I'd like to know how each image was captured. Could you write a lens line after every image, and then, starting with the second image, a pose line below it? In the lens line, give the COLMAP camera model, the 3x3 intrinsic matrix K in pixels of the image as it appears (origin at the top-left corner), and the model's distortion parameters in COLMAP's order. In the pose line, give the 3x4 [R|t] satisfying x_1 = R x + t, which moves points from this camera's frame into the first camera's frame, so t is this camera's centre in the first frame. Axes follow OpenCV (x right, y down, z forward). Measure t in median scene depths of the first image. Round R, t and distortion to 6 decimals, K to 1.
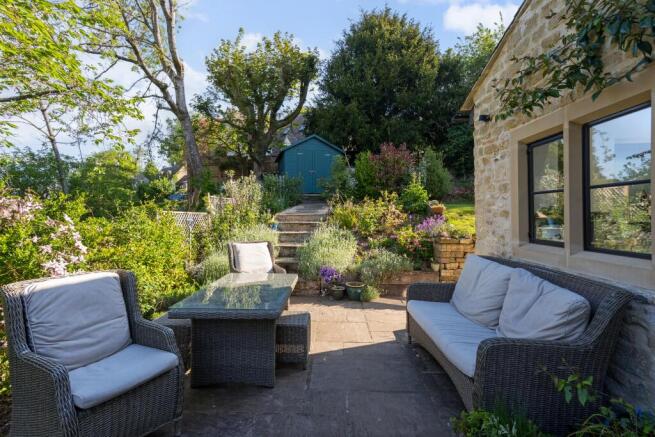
lens RADIAL K [[321.0, 0, 326.1], [0, 321.0, 202.0], [0, 0, 1]] dist [0.001839, 0.000525]
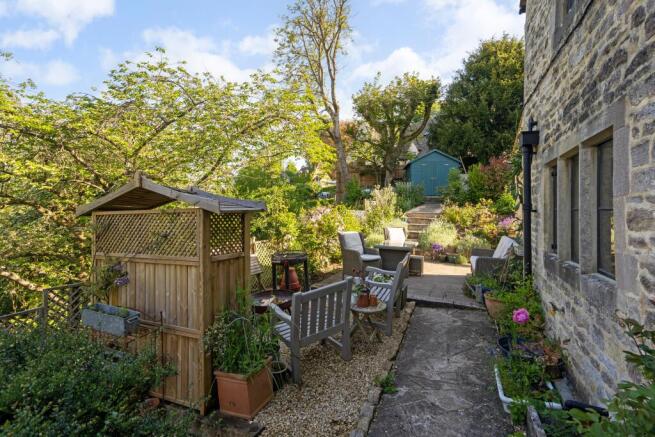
lens RADIAL K [[321.0, 0, 326.1], [0, 321.0, 202.0], [0, 0, 1]] dist [0.001839, 0.000525]
pose [[0.928113, 0.013997, -0.372036, 0.038338], [-0.008264, 0.999821, 0.017001, -0.021159], [0.372208, -0.012704, 0.928063, -0.350569]]
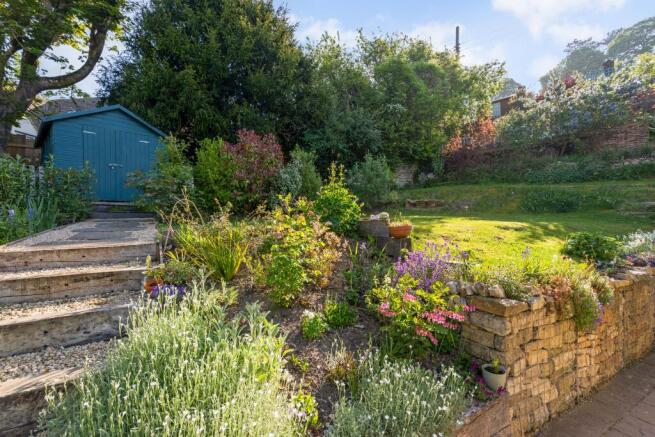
lens RADIAL K [[292.4, 0, 327.5], [0, 292.4, 218.5], [0, 0, 1]] dist [0.001770, 0.000617]
pose [[0.833656, -0.008805, 0.552214, -0.015439], [0.002186, 0.999918, 0.012643, -0.000251], [-0.552280, -0.009332, 0.833607, 0.325443]]
